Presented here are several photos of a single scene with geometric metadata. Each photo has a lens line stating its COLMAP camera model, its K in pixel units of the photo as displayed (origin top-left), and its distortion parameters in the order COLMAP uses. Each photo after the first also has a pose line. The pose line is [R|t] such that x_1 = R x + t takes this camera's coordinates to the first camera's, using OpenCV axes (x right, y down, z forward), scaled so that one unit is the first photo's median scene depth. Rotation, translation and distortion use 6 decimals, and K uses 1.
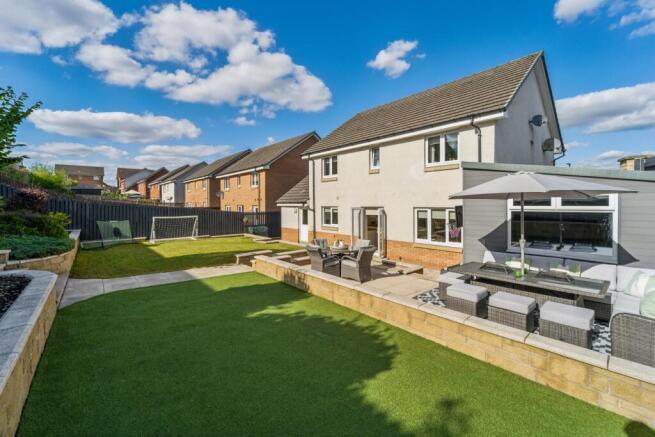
lens RADIAL K [[265.6, 0, 323.2], [0, 265.6, 205.4], [0, 0, 1]] dist [0.001317, 0.000130]
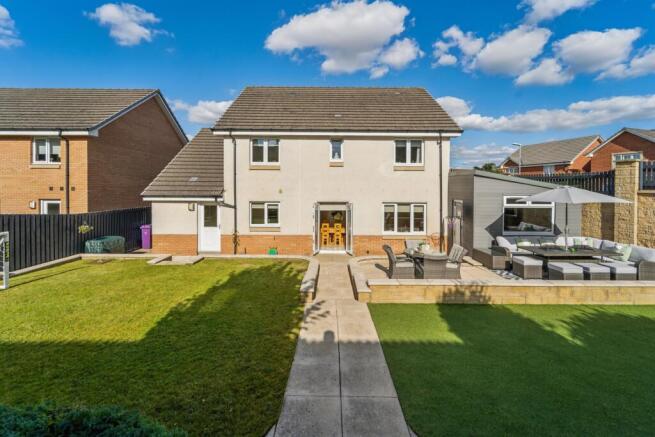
lens RADIAL K [[279.2, 0, 329.9], [0, 279.2, 187.3], [0, 0, 1]] dist [0.002137, 0.000173]
pose [[0.666283, 0.007814, 0.745658, -0.650921], [-0.002973, 0.999965, -0.007823, -0.044541], [-0.745693, 0.002996, 0.666282, 0.415120]]
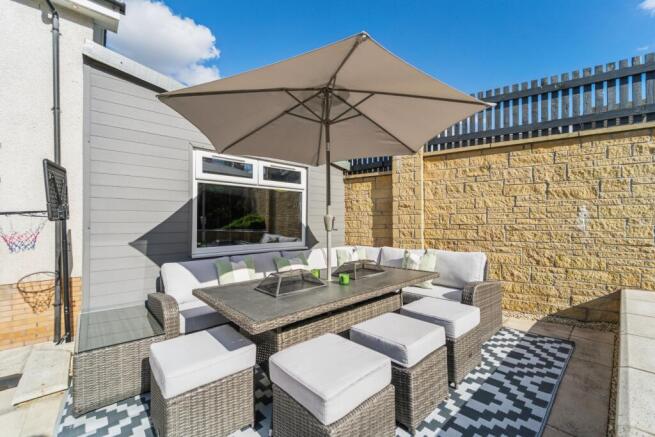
lens RADIAL K [[267.9, 0, 329.6], [0, 267.9, 221.5], [0, 0, 1]] dist [0.002286, 0.000279]
pose [[-0.007544, 0.010232, 0.999919, 0.098901], [0.010075, 0.999898, -0.010155, 0.065659], [-0.999921, 0.009998, -0.007646, 0.443443]]
